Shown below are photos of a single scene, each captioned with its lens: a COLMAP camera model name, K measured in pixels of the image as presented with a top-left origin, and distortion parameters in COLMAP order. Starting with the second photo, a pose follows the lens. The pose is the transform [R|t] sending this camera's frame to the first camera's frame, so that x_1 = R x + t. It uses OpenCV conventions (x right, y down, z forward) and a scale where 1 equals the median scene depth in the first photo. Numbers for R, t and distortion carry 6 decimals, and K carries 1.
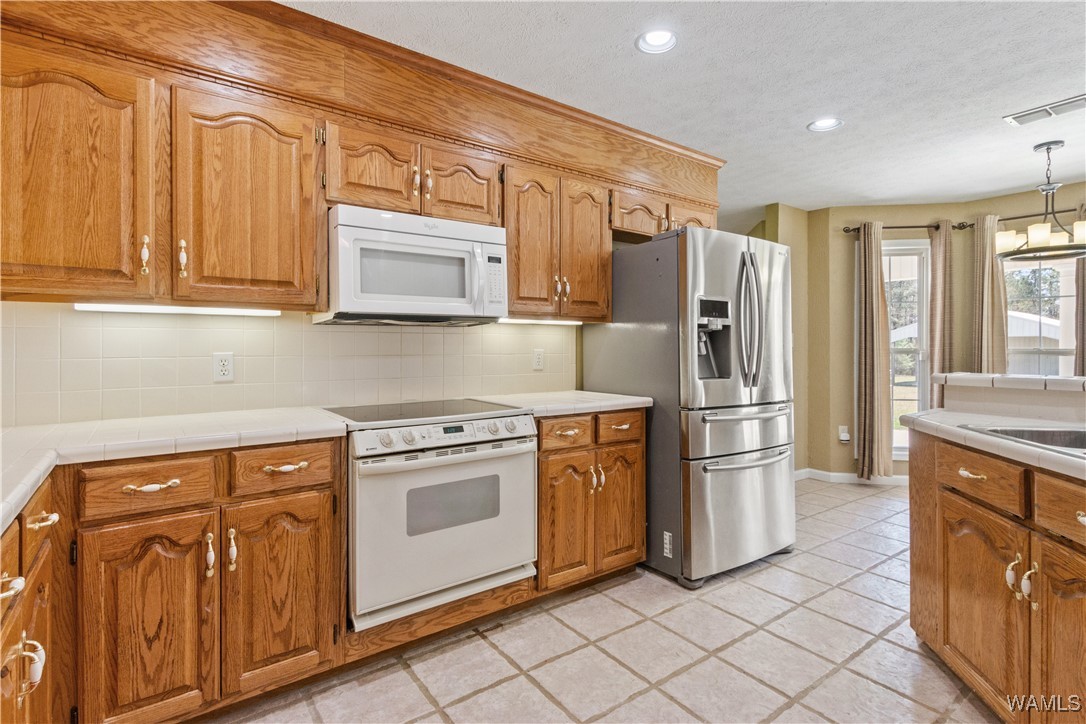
lens RADIAL K [[529.0, 0, 545.4], [0, 529.0, 346.3], [0, 0, 1]] dist [0.000585, -0.000159]
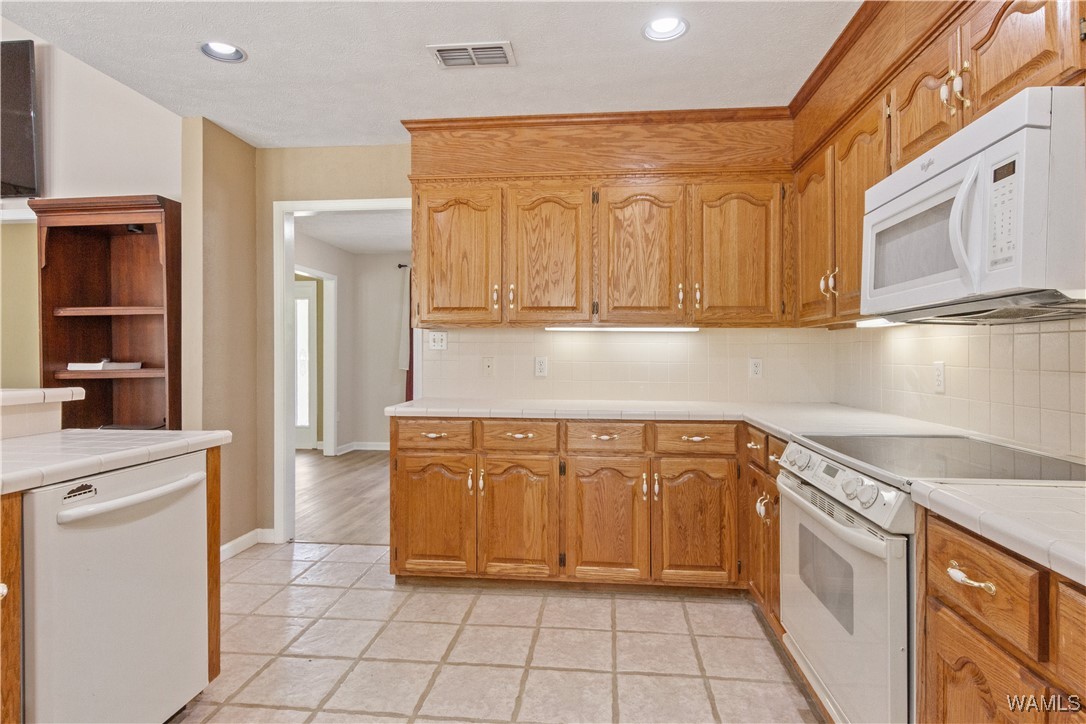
lens RADIAL K [[588.0, 0, 546.7], [0, 588.0, 349.8], [0, 0, 1]] dist [0.005227, 0.000420]
pose [[-0.670719, -0.008418, -0.741664, 0.609037], [-0.005171, 0.999964, -0.006674, 0.001521], [0.741694, -0.000641, -0.670738, 1.128033]]
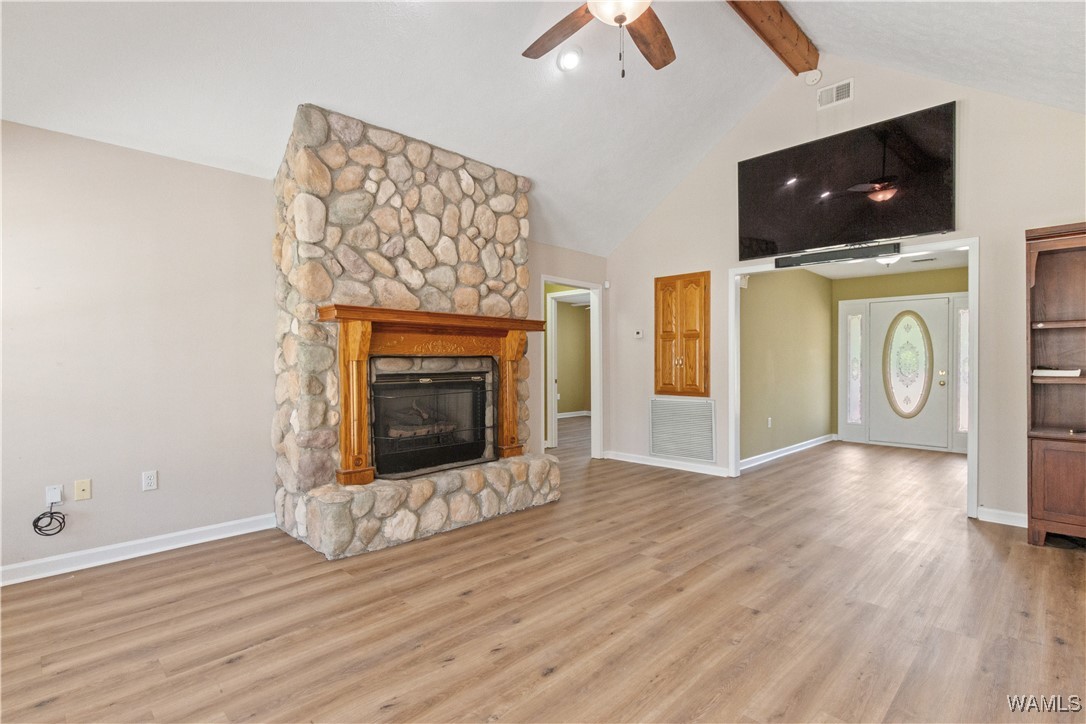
lens RADIAL K [[512.8, 0, 543.0], [0, 512.8, 362.0], [0, 0, 1]] dist [0.003018, 0.000288]
pose [[-0.988484, -0.005583, -0.151223, 1.953904], [-0.006532, 0.999962, 0.005780, 0.009013], [0.151185, 0.006701, -0.988483, 0.479648]]
